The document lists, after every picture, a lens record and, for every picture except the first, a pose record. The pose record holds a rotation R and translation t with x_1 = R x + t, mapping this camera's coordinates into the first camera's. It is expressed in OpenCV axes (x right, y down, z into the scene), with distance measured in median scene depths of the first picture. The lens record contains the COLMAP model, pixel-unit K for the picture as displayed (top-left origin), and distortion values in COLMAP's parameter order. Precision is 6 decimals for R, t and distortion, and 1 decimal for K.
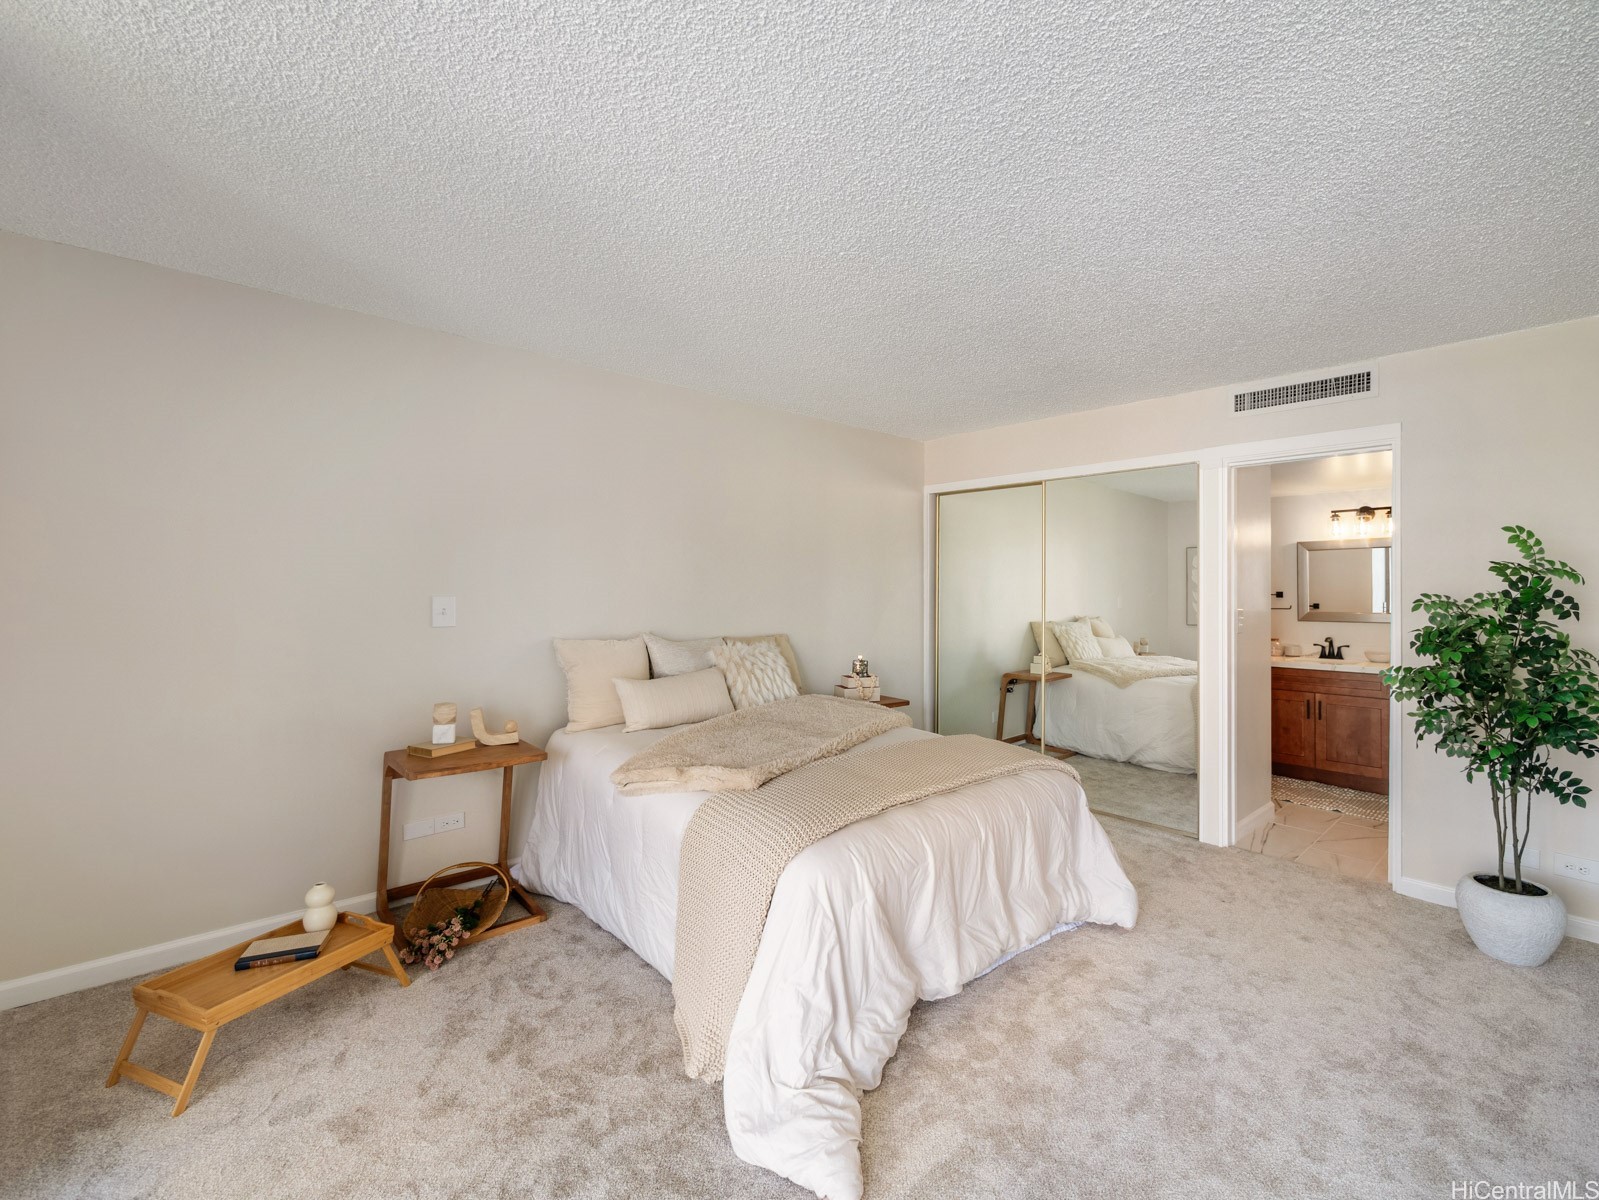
lens RADIAL K [[687.3, 0, 858.3], [0, 687.3, 585.2], [0, 0, 1]] dist [0.000117, -0.000293]
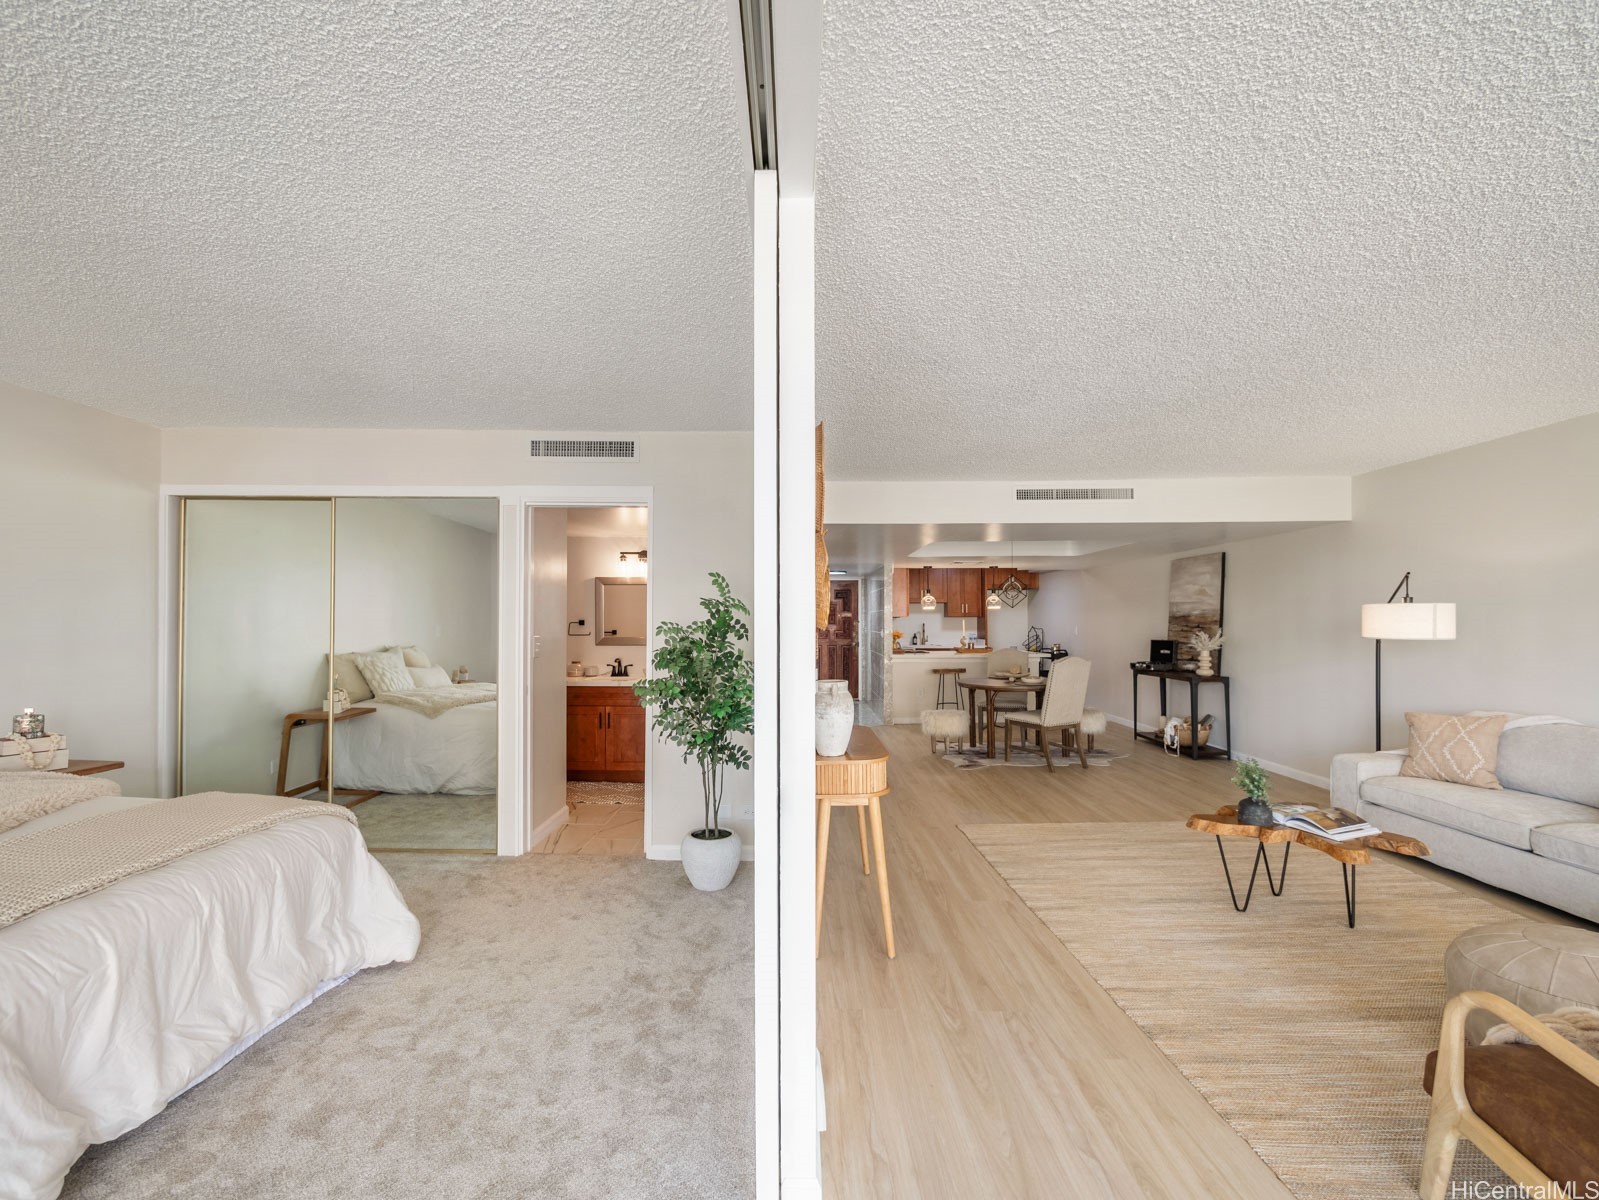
lens RADIAL K [[687.3, 0, 799.4], [0, 687.3, 615.0], [0, 0, 1]] dist [0.000117, -0.000293]
pose [[0.716718, 0.006598, 0.697332, 0.109642], [-0.008281, 0.999965, -0.000950, -0.001341], [-0.697314, -0.005094, 0.716748, -0.101185]]
